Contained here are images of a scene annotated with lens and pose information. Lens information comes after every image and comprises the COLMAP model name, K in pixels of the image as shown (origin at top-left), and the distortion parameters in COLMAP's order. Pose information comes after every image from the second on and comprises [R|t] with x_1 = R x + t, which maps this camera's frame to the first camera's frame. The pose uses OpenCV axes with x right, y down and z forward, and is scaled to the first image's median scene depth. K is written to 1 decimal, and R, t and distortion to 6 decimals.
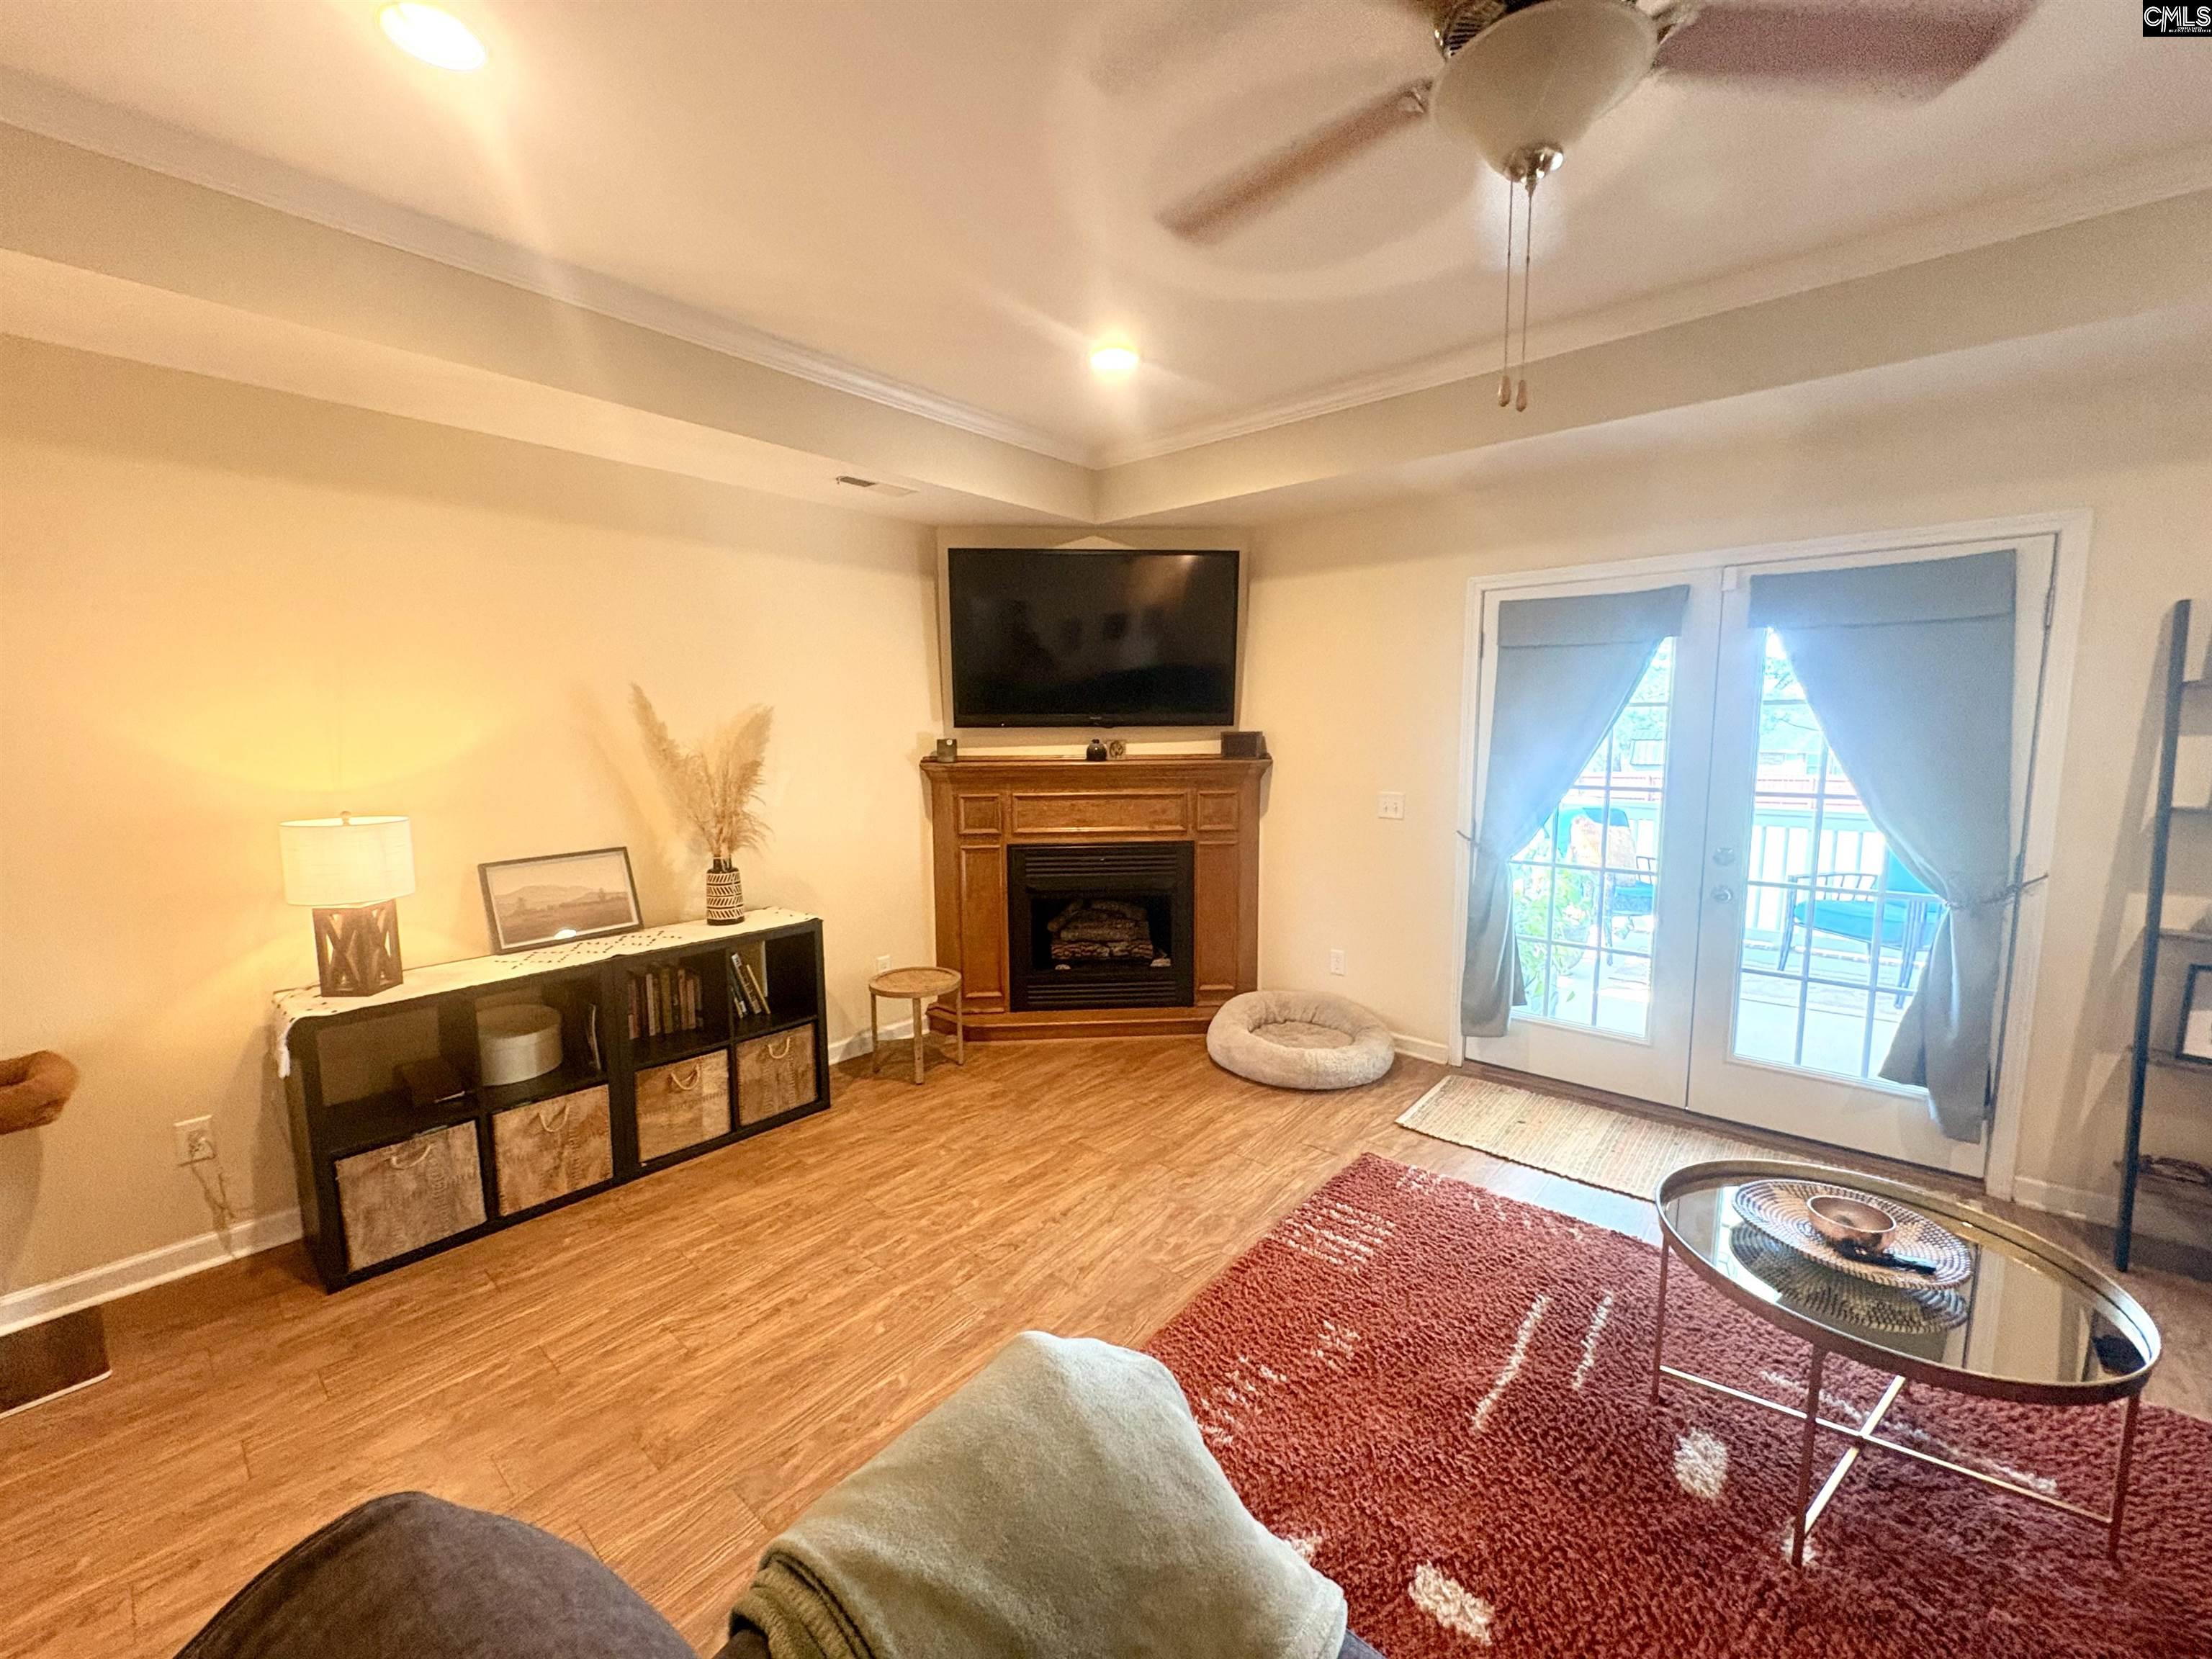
lens RADIAL K [[884.0, 0, 1103.0], [0, 884.0, 826.7], [0, 0, 1]] dist [0.001279, -0.000272]
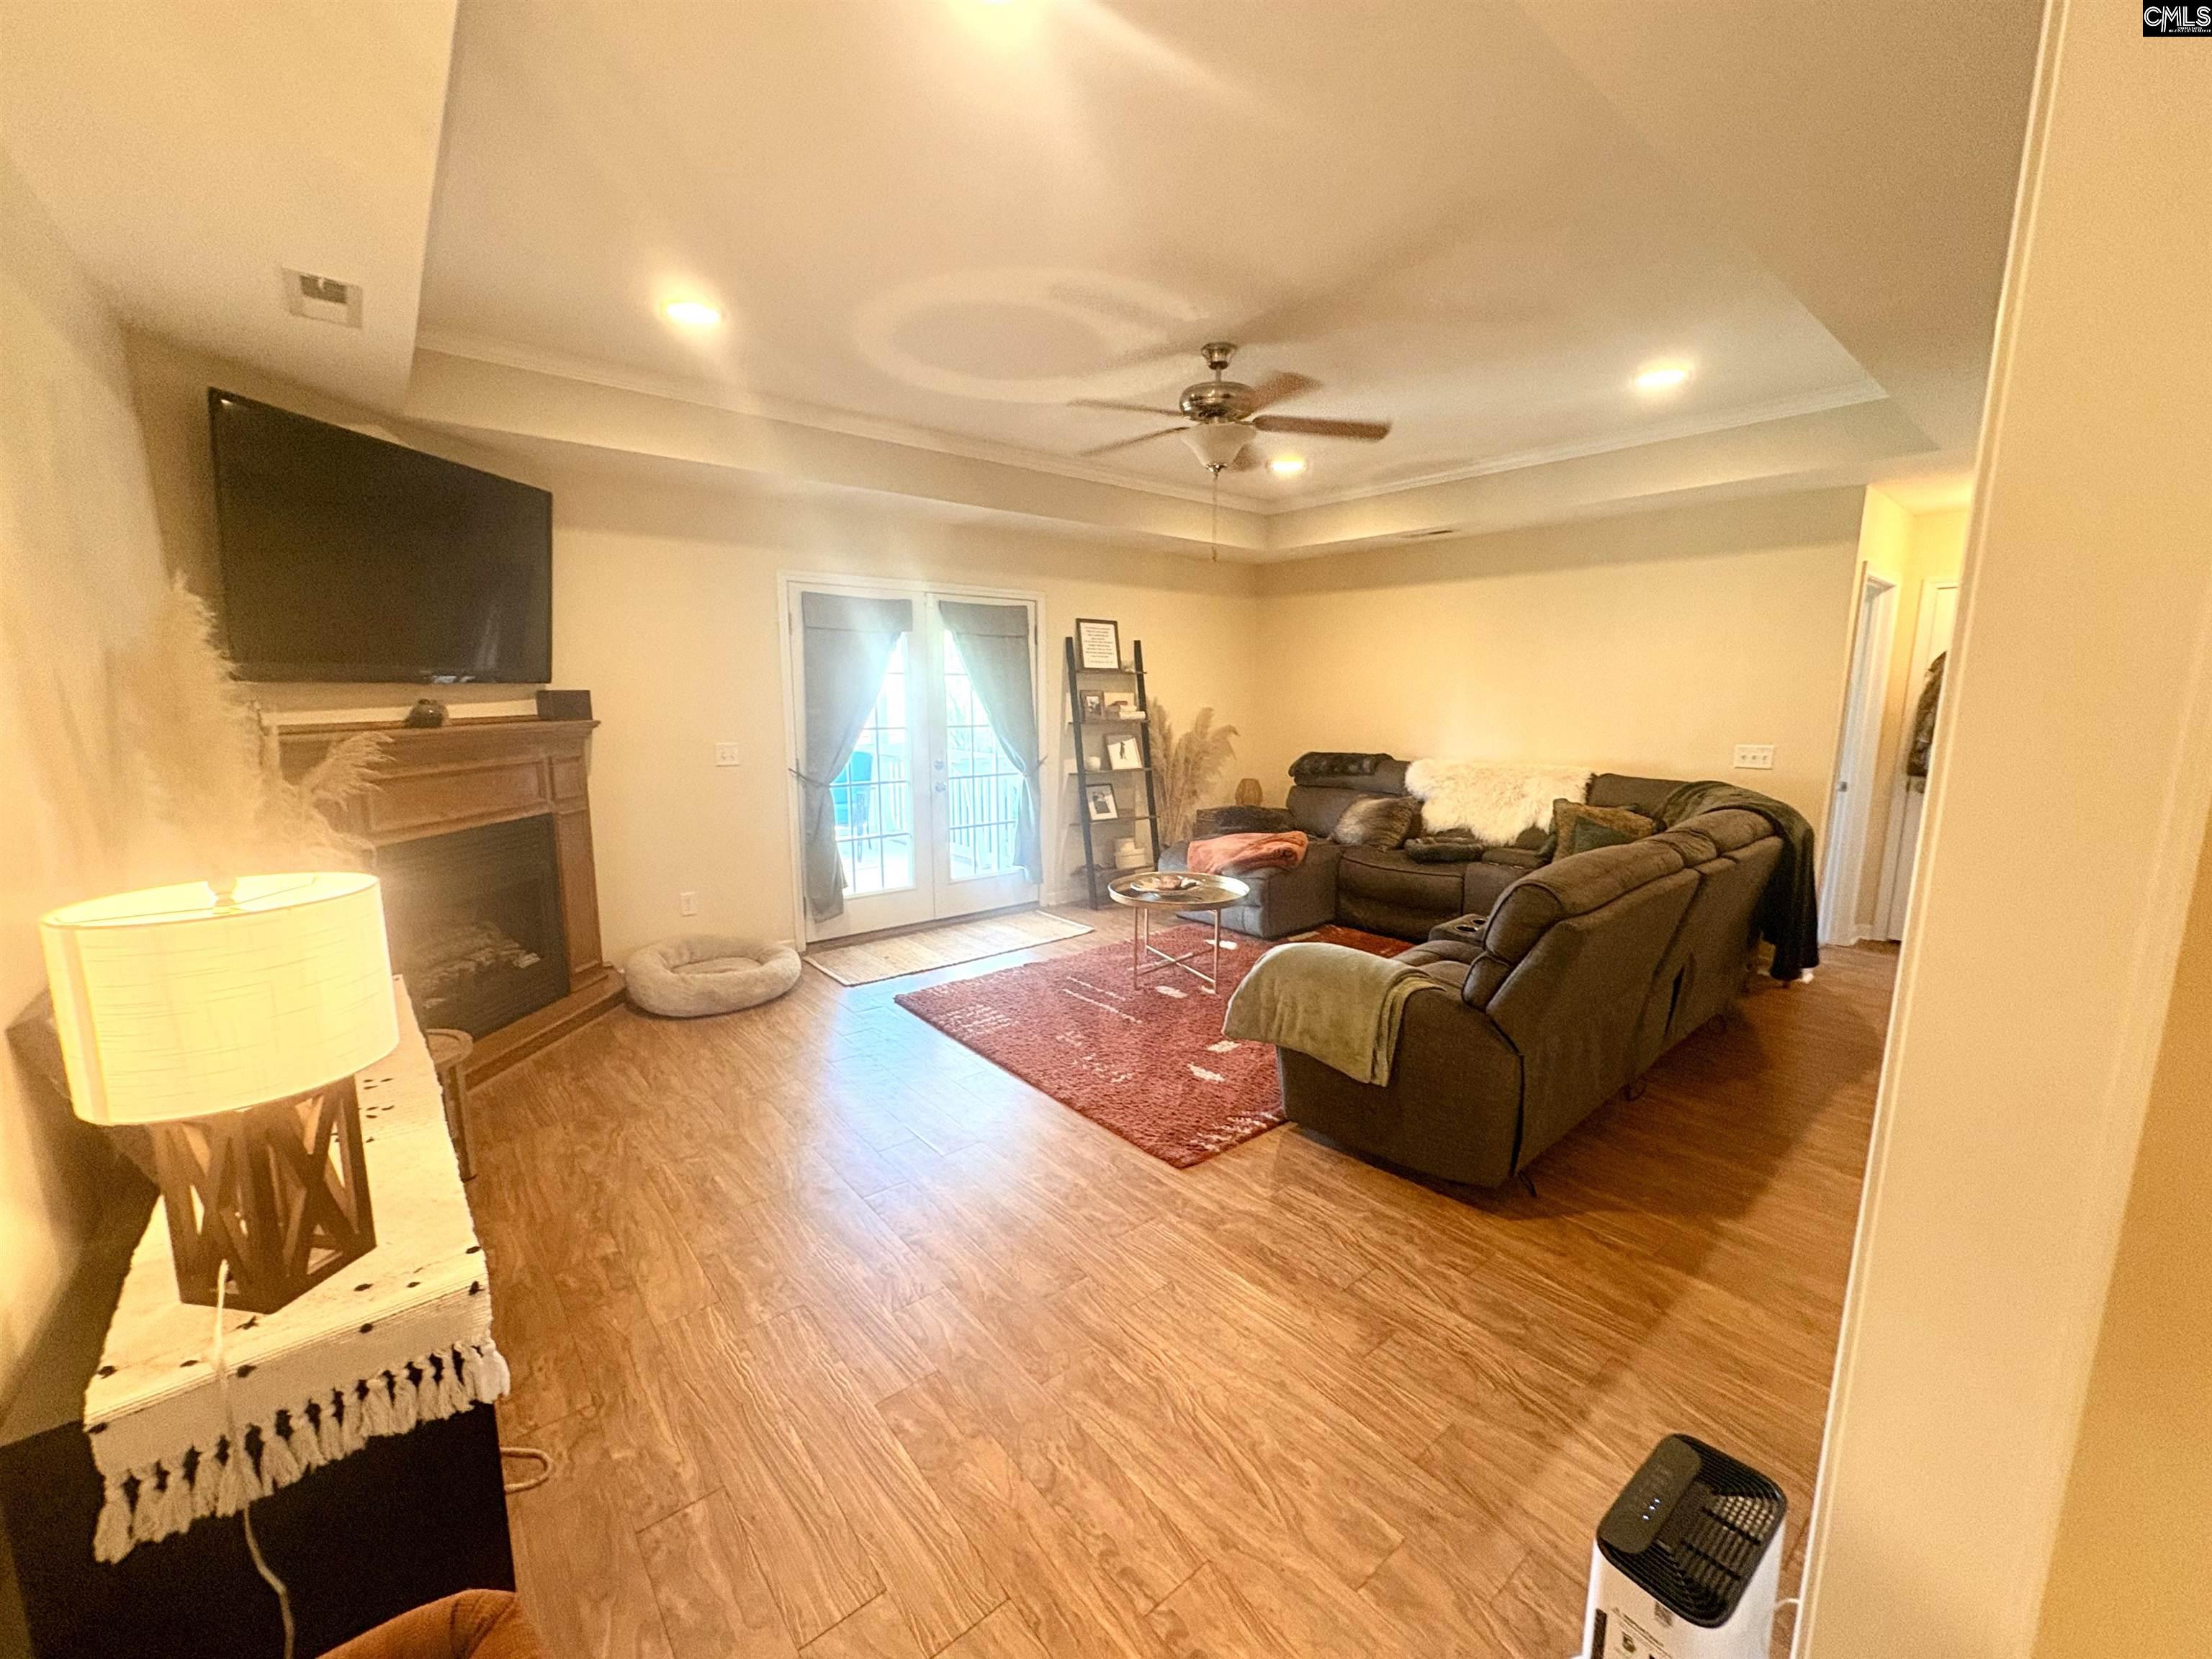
lens RADIAL K [[884.0, 0, 1107.4], [0, 884.0, 836.1], [0, 0, 1]] dist [0.001279, -0.000272]
pose [[0.160178, -0.158790, 0.974232, -0.849897], [0.104649, 0.984146, 0.143200, -0.037441], [-0.981525, 0.079015, 0.174255, 0.363991]]
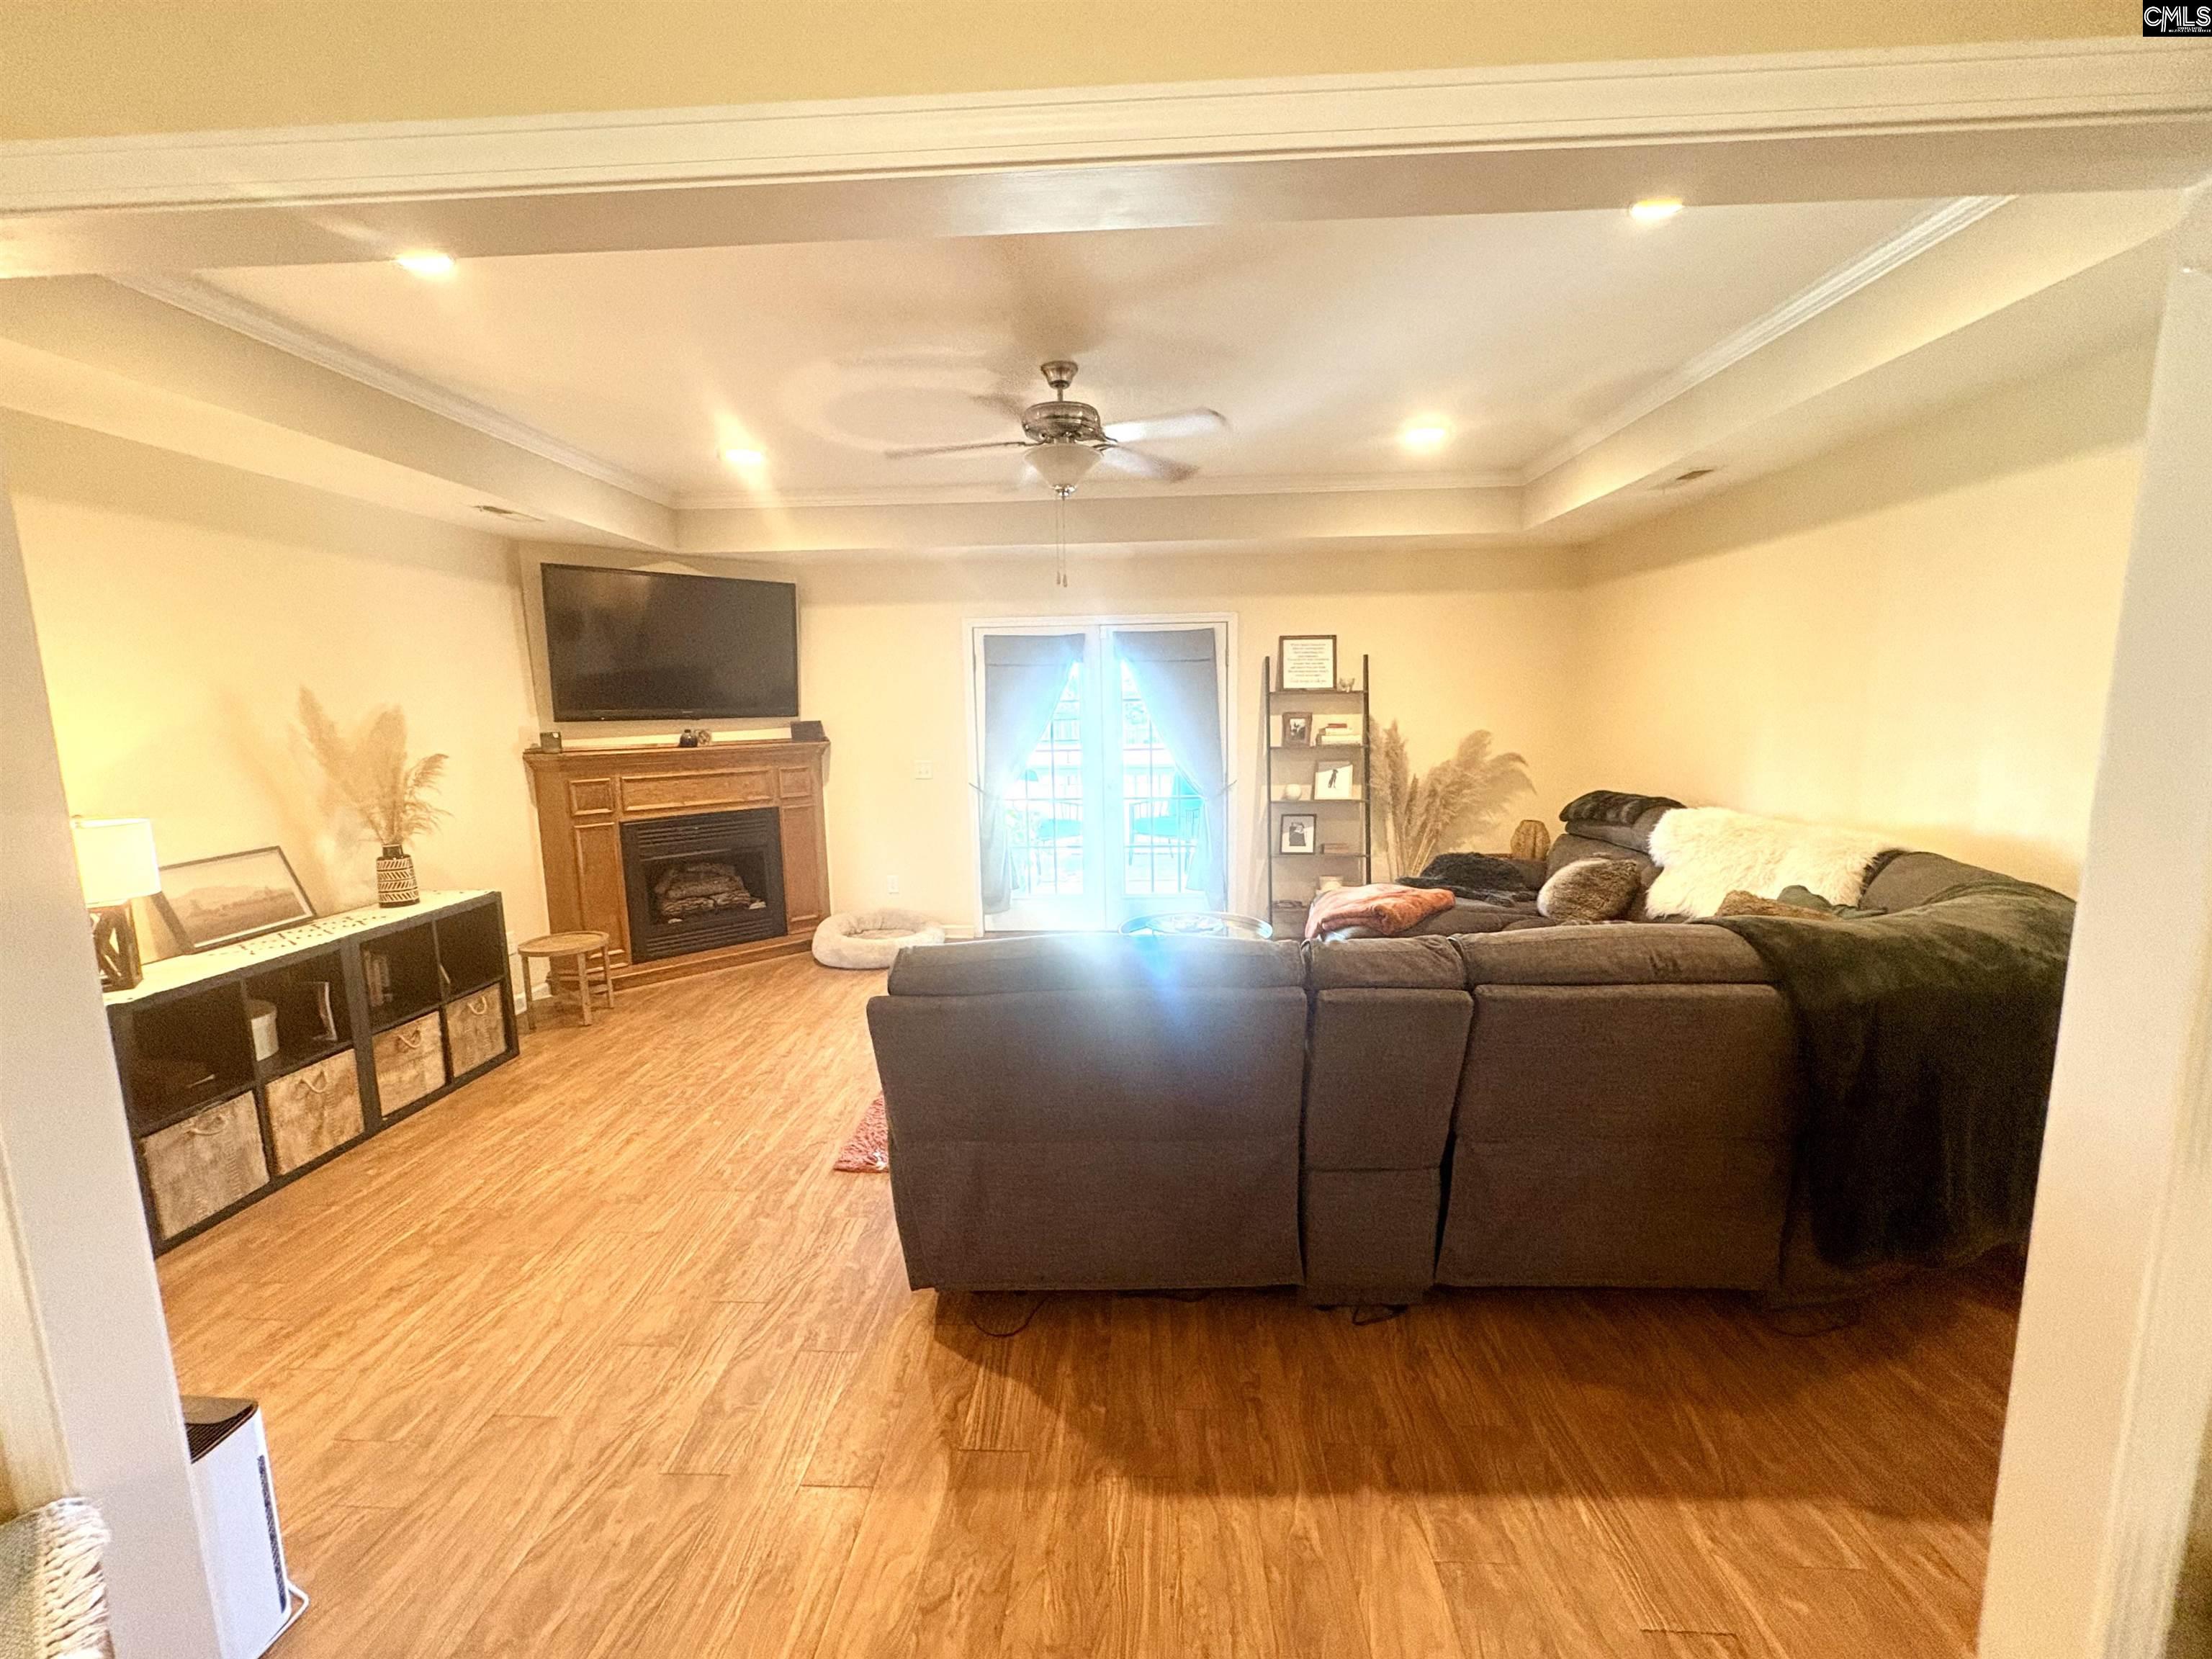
lens RADIAL K [[884.0, 0, 1106.1], [0, 884.0, 835.7], [0, 0, 1]] dist [0.001279, -0.000272]
pose [[0.786123, -0.097916, 0.610265, -0.387952], [0.081736, 0.995169, 0.054383, 0.033693], [-0.612642, 0.007129, 0.790328, -0.386513]]
